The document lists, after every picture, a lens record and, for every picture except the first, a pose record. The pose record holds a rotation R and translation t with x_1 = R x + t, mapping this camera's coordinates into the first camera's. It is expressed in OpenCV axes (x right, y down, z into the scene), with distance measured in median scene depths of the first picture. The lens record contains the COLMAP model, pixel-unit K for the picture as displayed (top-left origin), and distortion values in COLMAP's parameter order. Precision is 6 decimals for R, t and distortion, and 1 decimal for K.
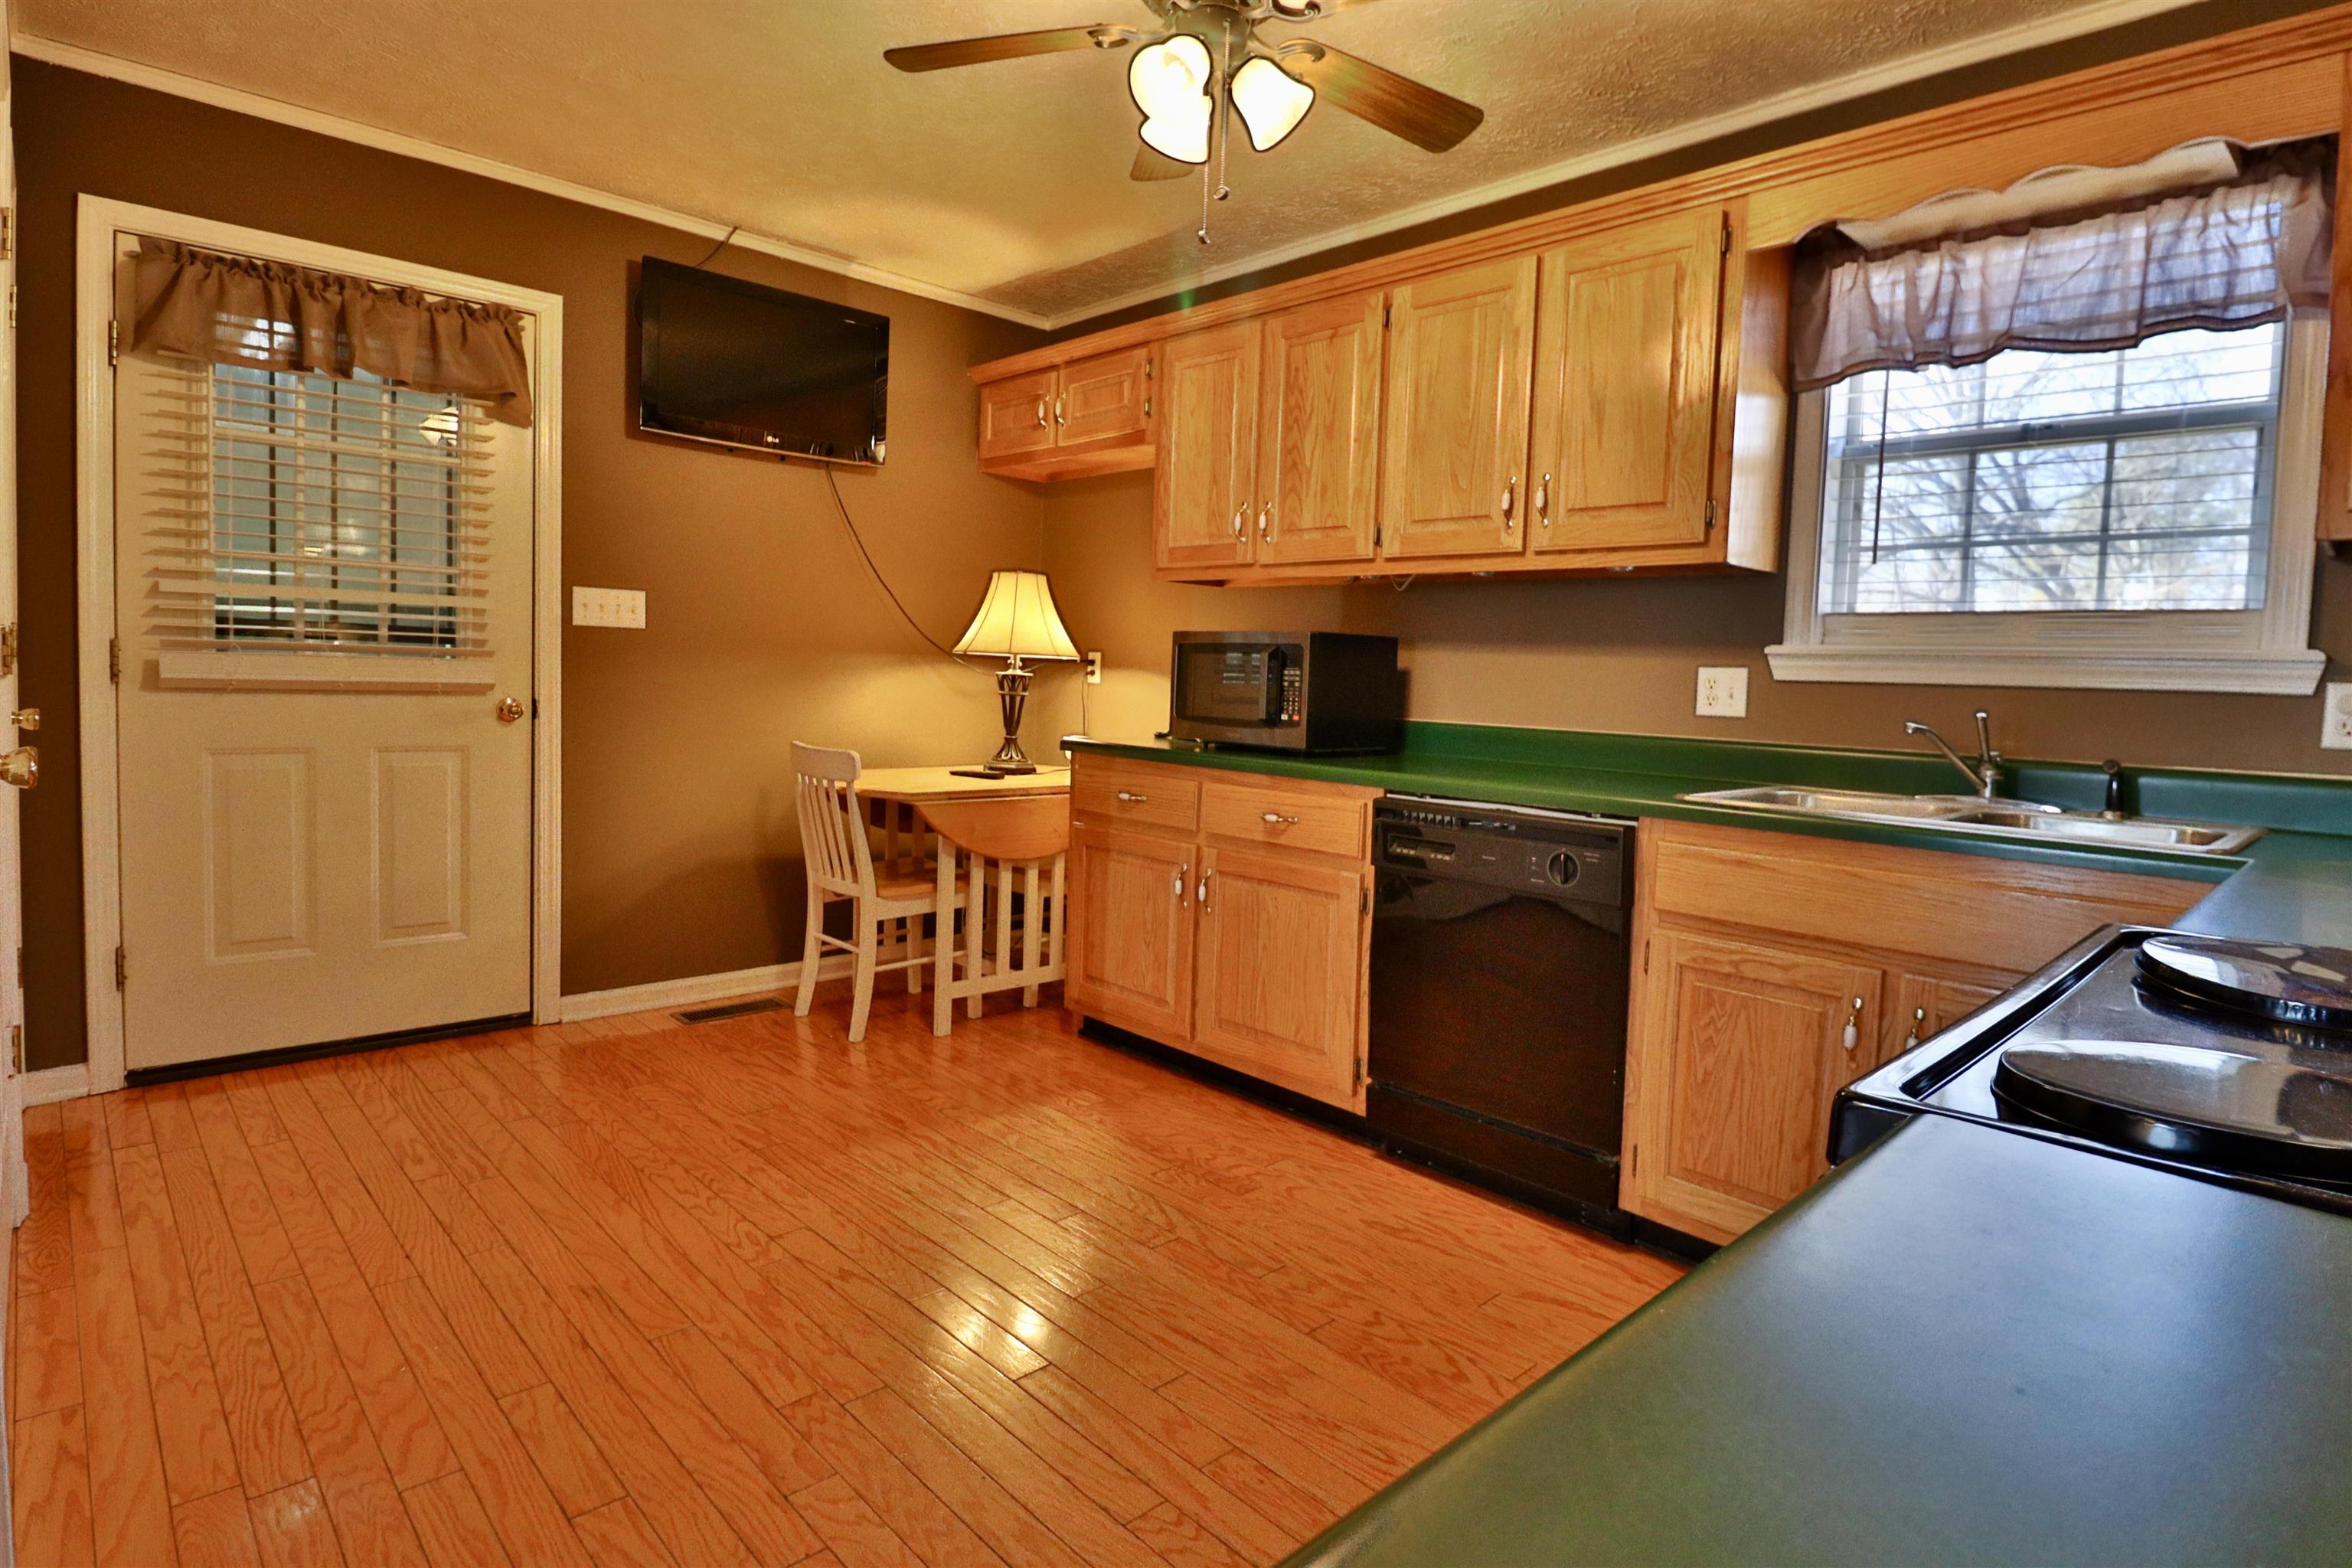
lens RADIAL K [[1215.9, 0, 1194.6], [0, 1215.9, 751.5], [0, 0, 1]] dist [0.006795, -0.014350]
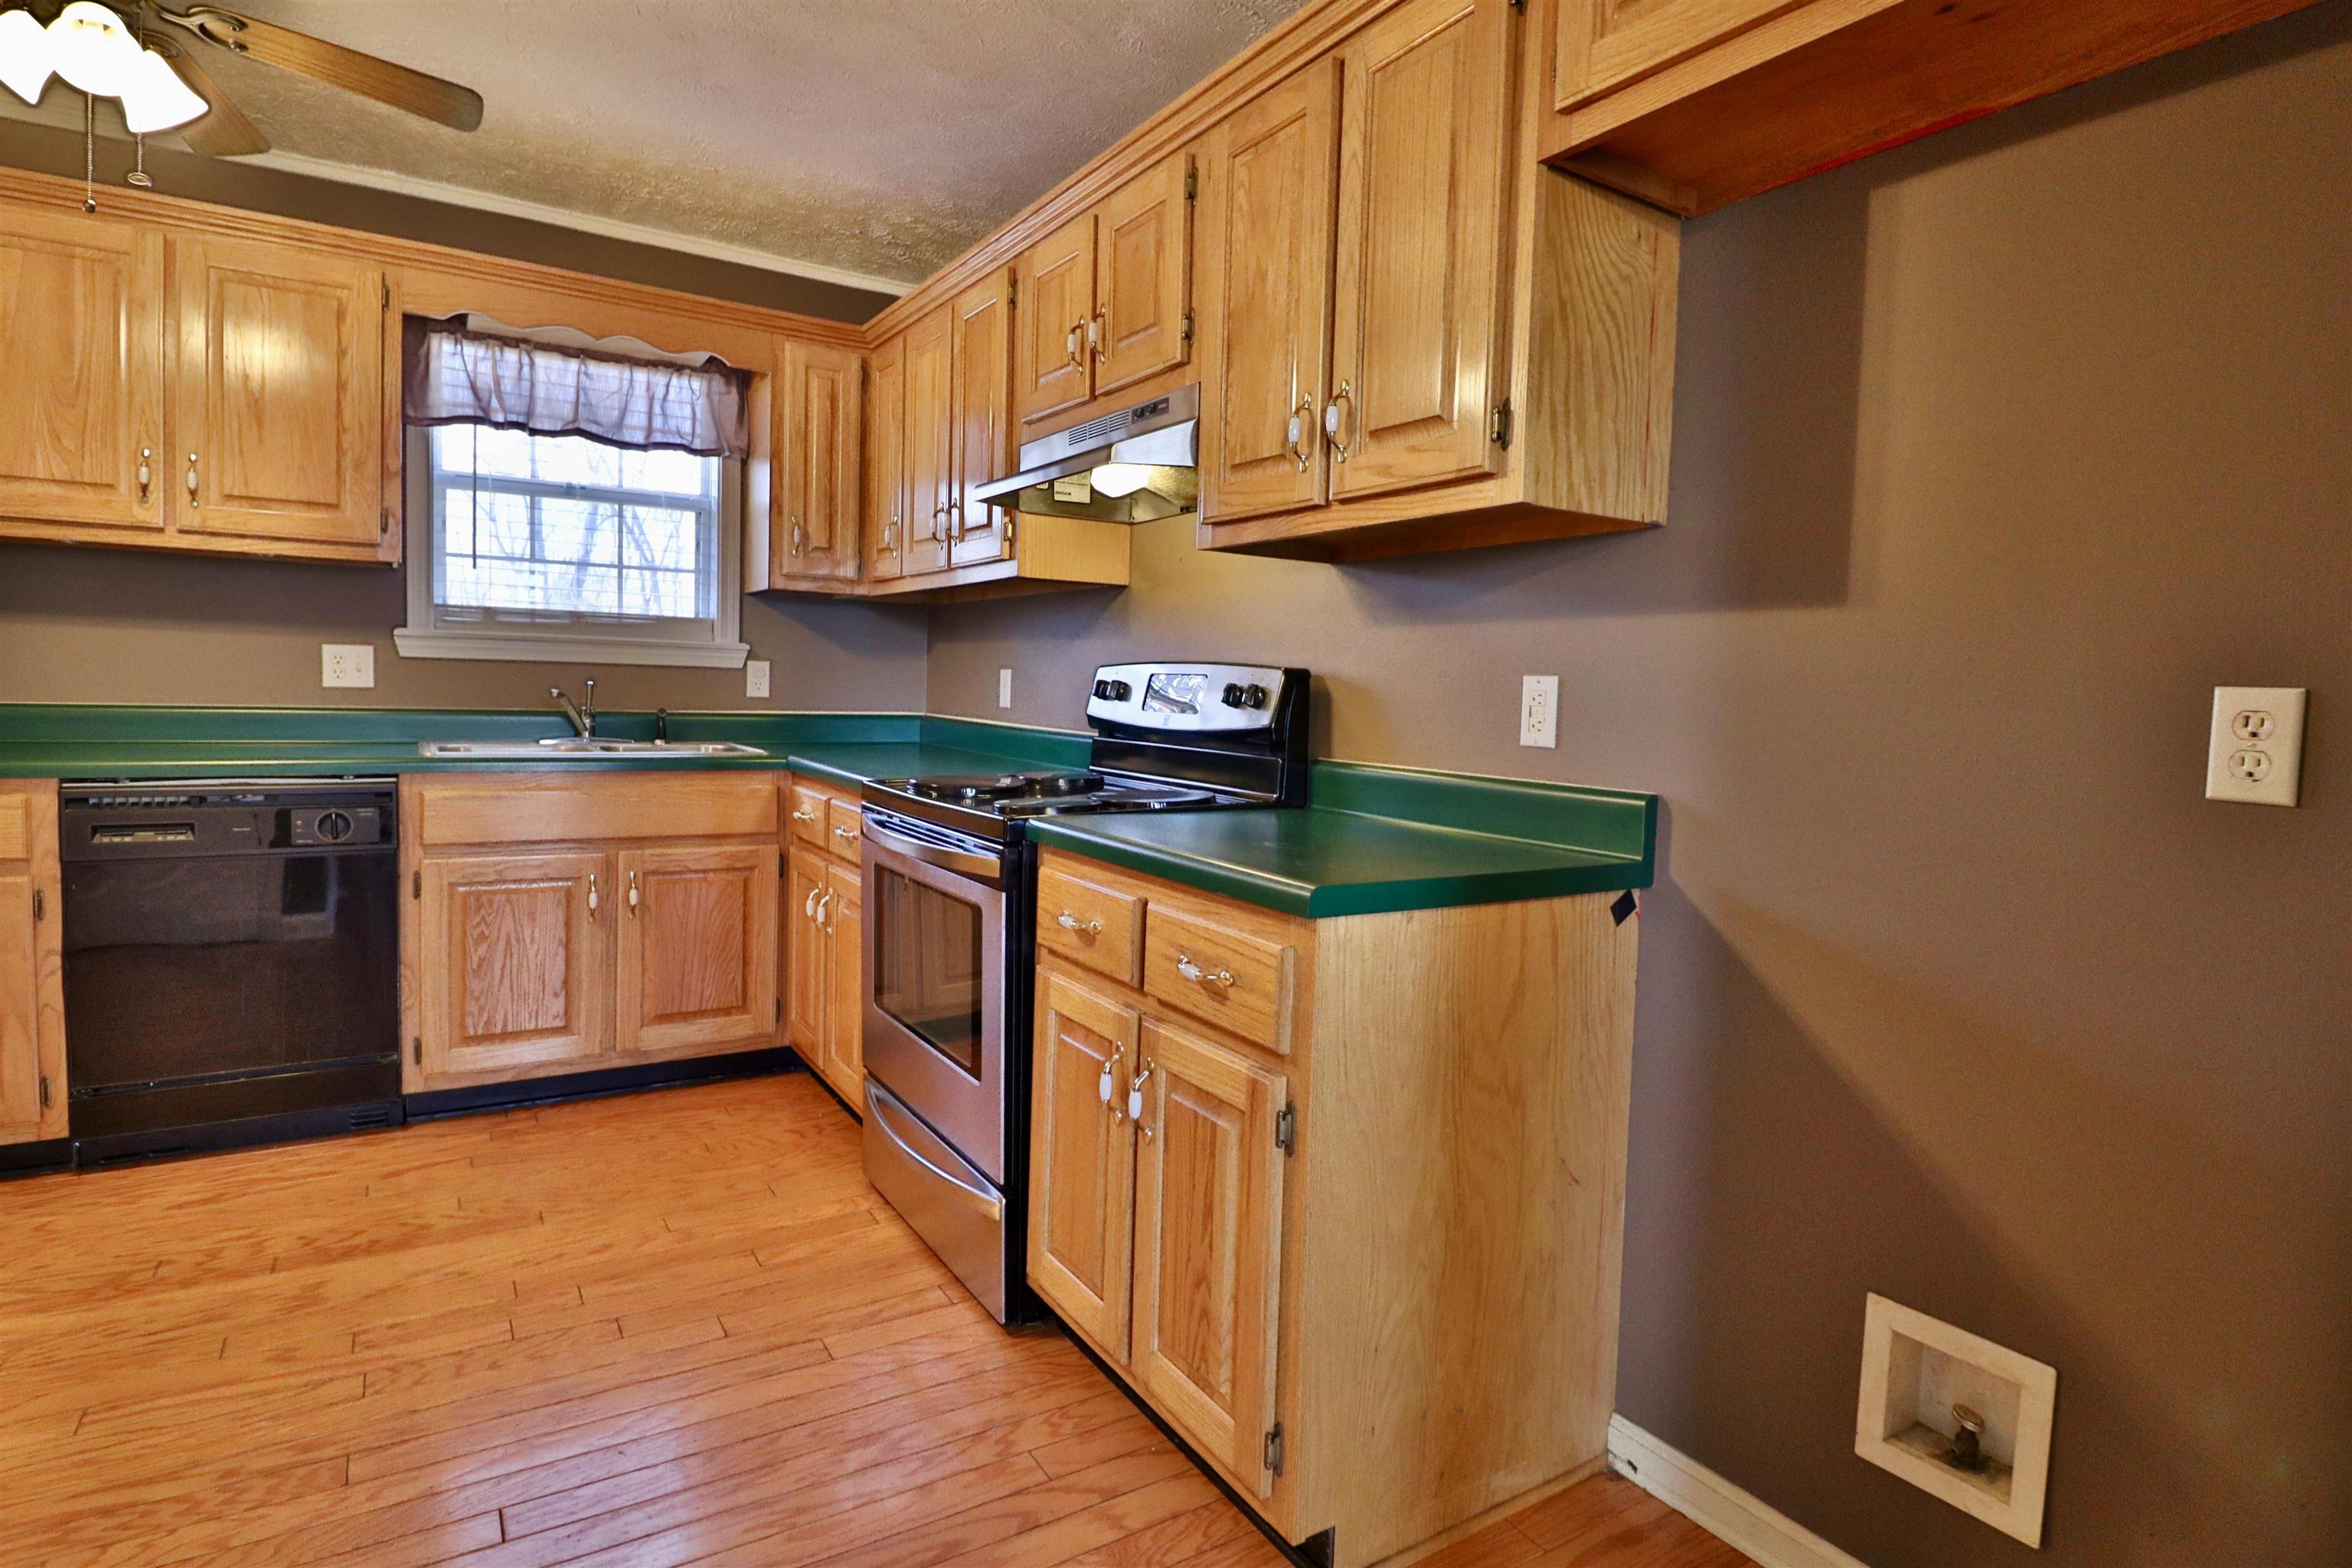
lens RADIAL K [[1216.4, 0, 1198.7], [0, 1216.4, 744.5], [0, 0, 1]] dist [0.000994, -0.013804]
pose [[0.187177, -0.075918, 0.979388, -0.508261], [0.037652, 0.996831, 0.070074, -0.022651], [-0.981604, 0.023760, 0.189443, -0.015510]]
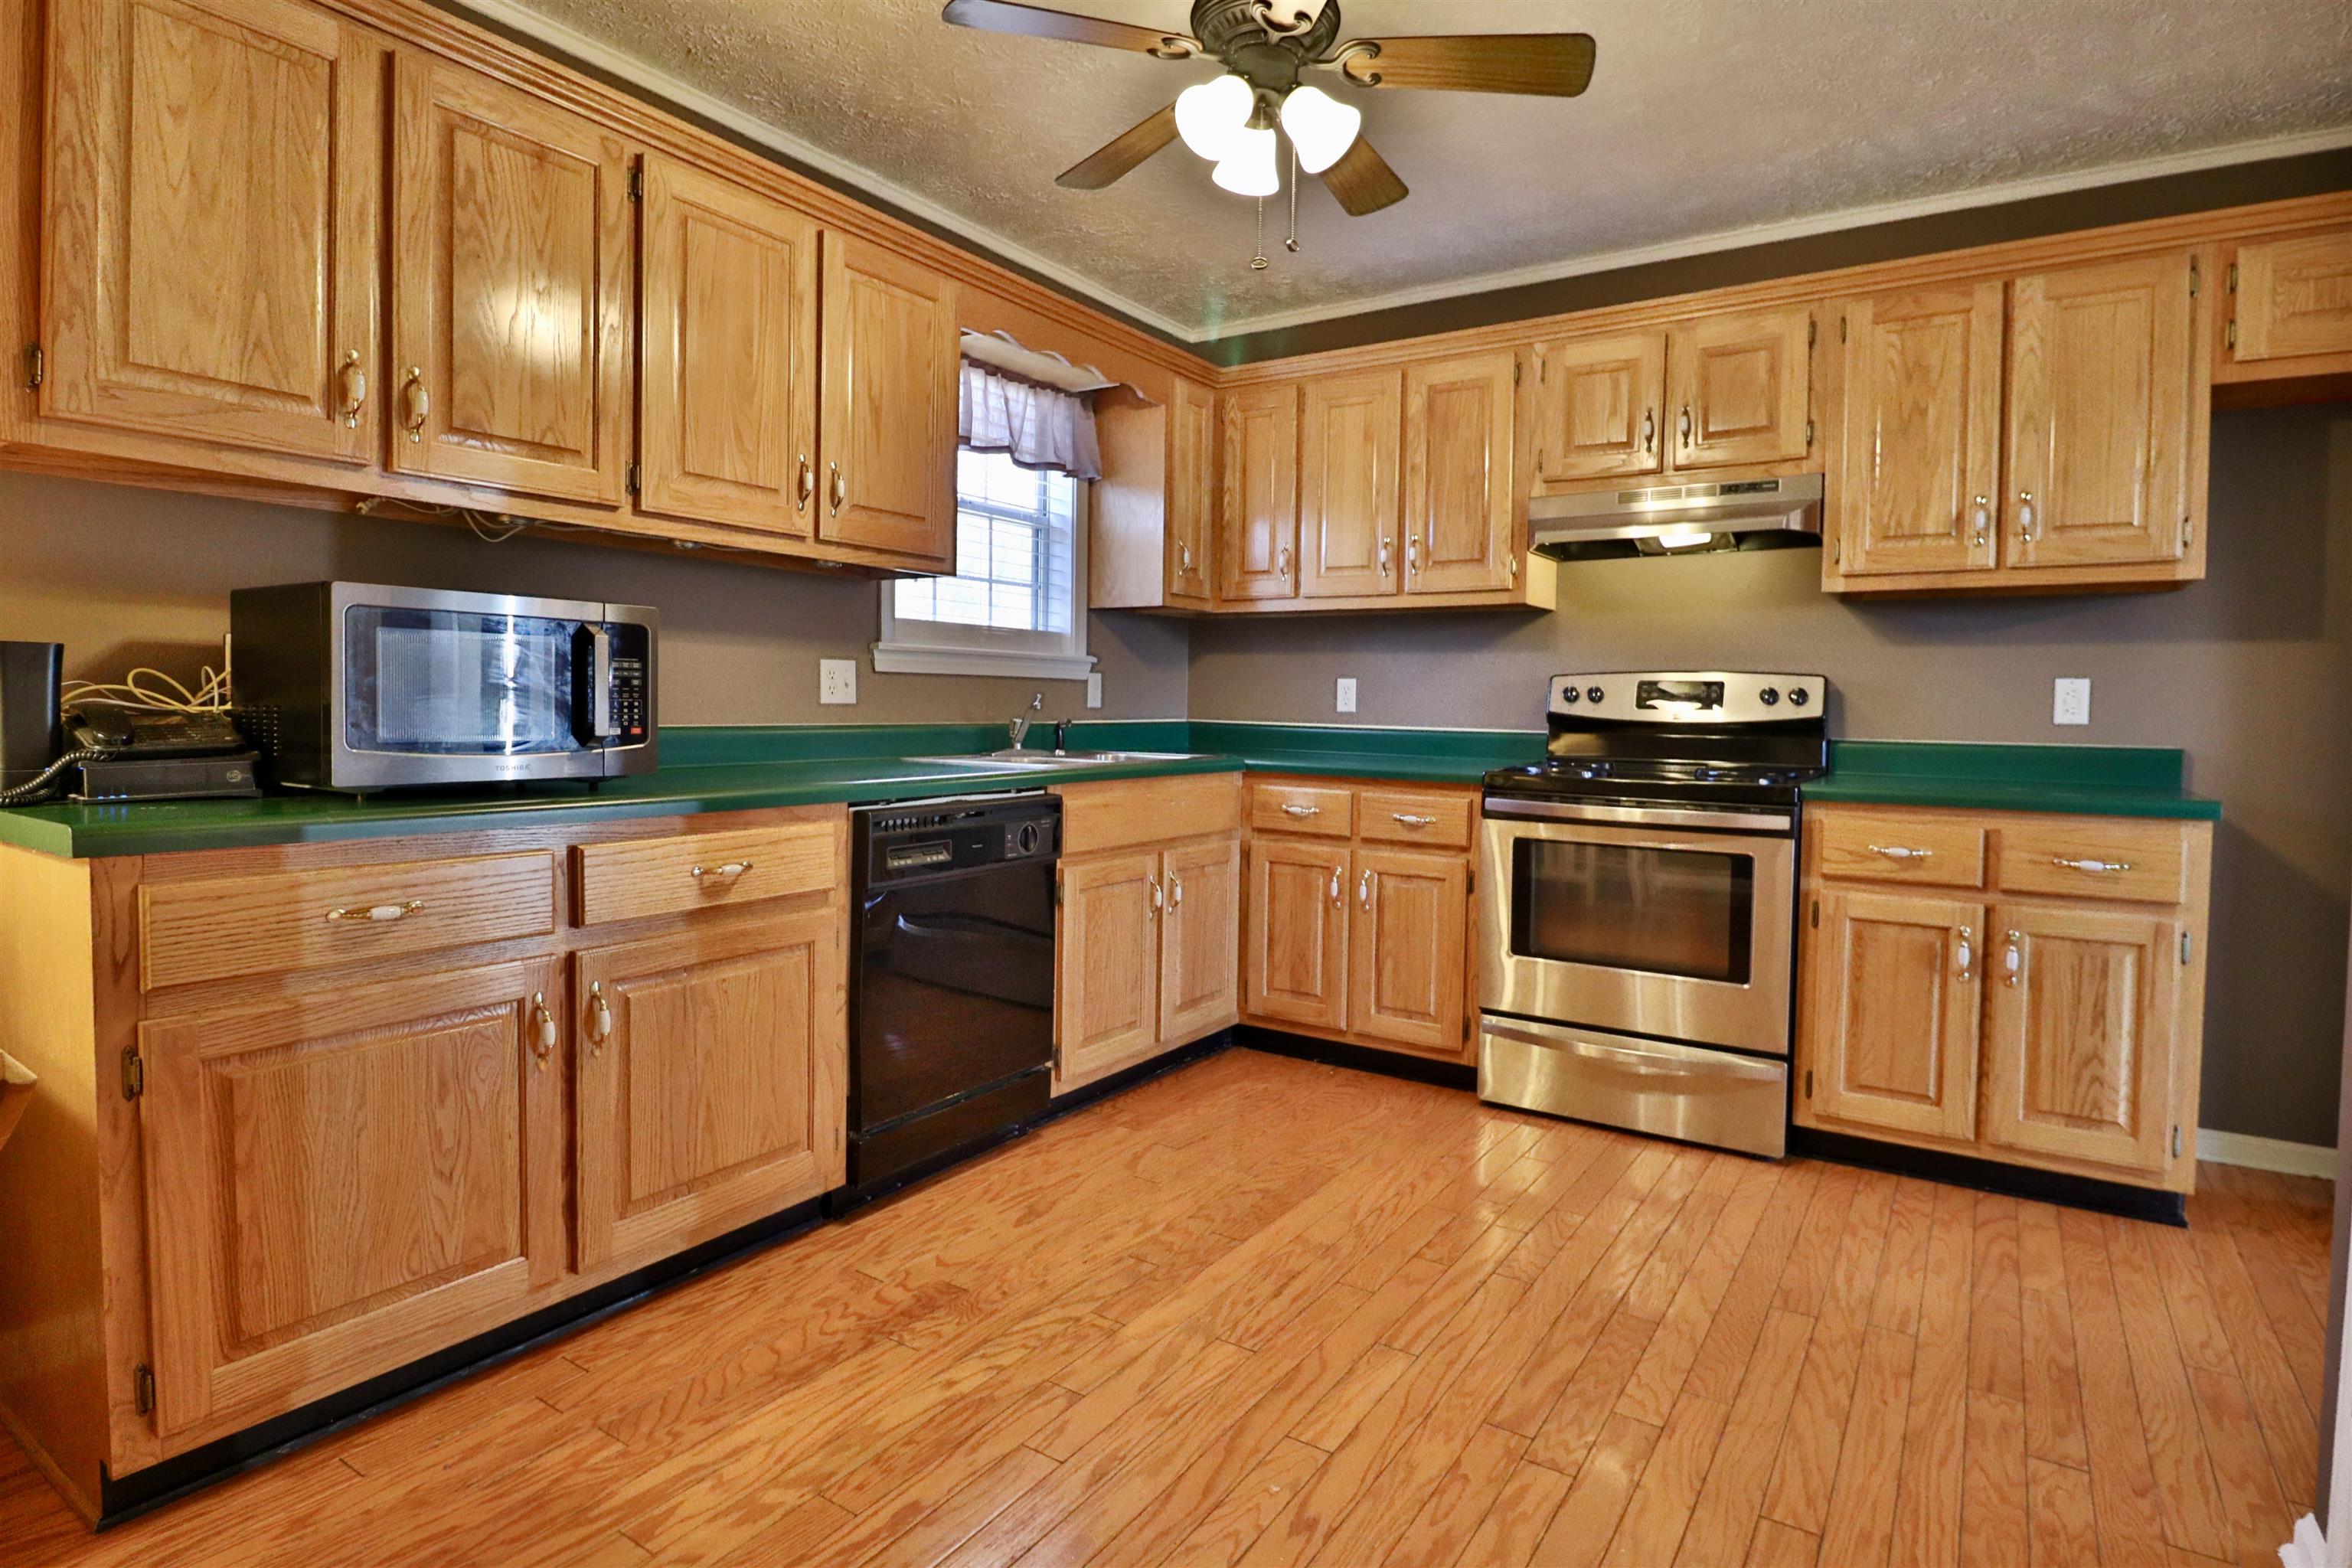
lens RADIAL K [[1216.4, 0, 1198.7], [0, 1216.4, 744.5], [0, 0, 1]] dist [0.000994, -0.013804]
pose [[-0.231701, -0.071395, 0.970163, -0.661393], [0.039177, 0.995809, 0.082639, -0.064276], [-0.971998, 0.057156, -0.227933, 0.846158]]
